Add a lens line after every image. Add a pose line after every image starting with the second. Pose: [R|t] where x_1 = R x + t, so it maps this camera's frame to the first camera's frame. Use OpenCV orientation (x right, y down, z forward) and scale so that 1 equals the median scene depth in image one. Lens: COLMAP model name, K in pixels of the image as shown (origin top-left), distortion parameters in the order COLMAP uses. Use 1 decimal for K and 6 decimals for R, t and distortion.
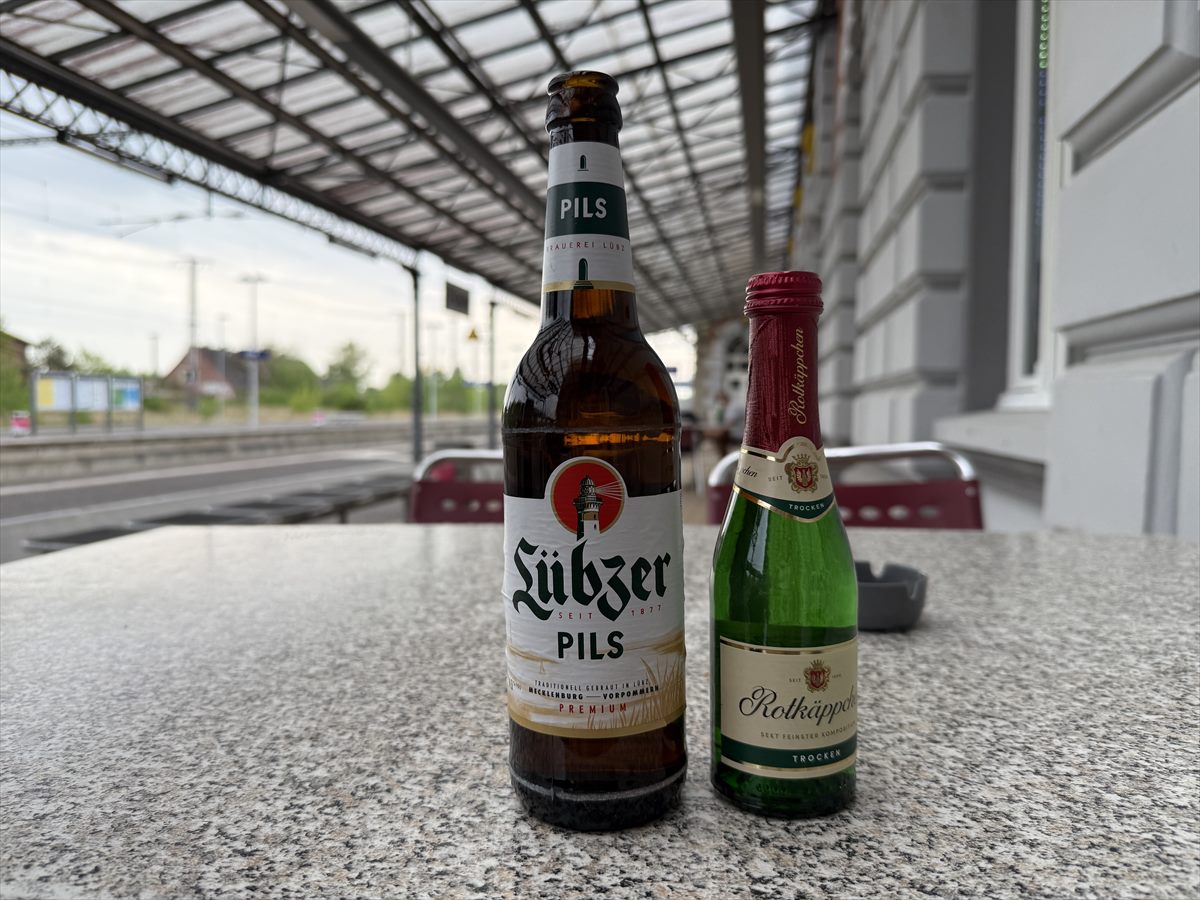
lens RADIAL K [[835.6, 0, 599.6], [0, 835.6, 449.0], [0, 0, 1]] dist [-0.011089, 0.003247]
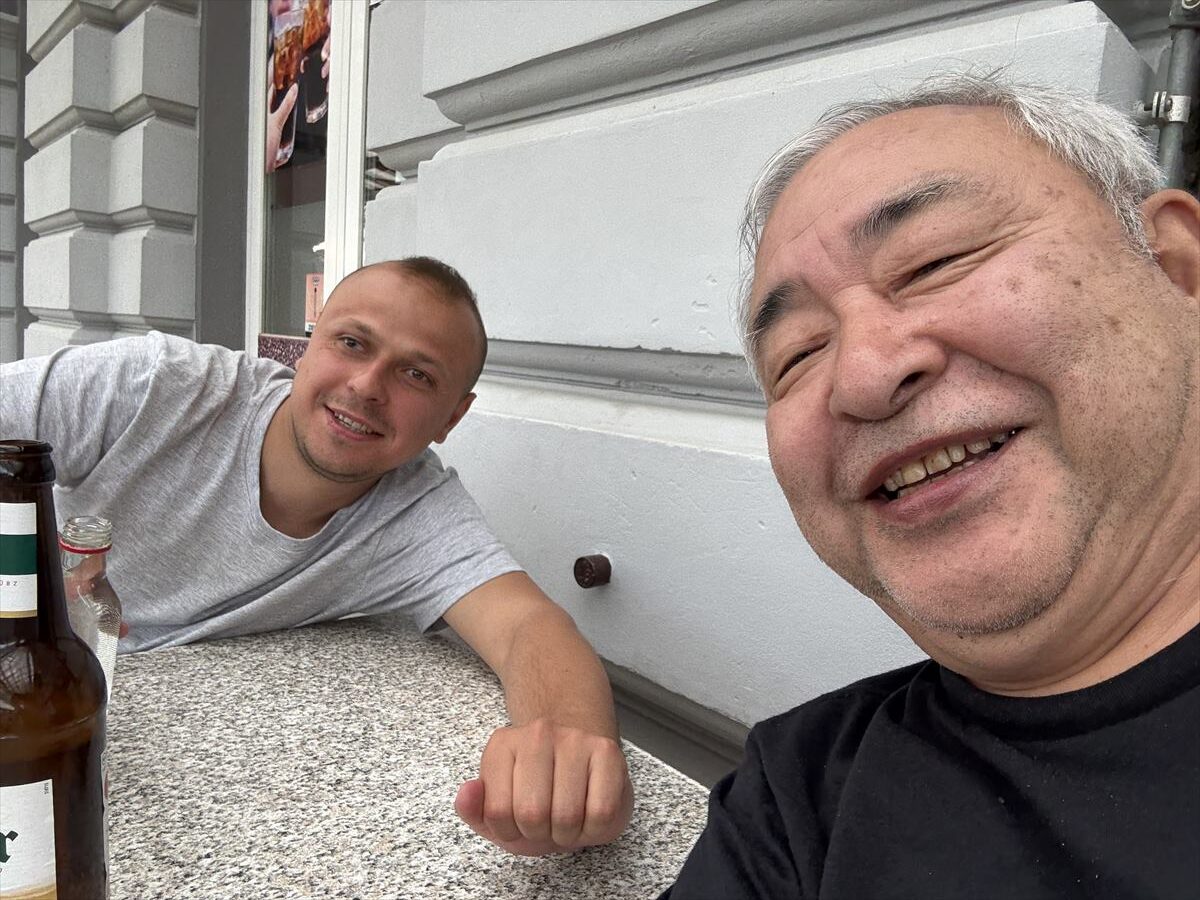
lens RADIAL K [[900.1, 0, 600.1], [0, 900.1, 451.2], [0, 0, 1]] dist [-0.001530, -0.003388]
pose [[0.608343, -0.033880, 0.792951, -0.557600], [-0.033932, 0.997065, 0.068633, -0.405029], [-0.792948, -0.068659, 0.605408, -0.865997]]
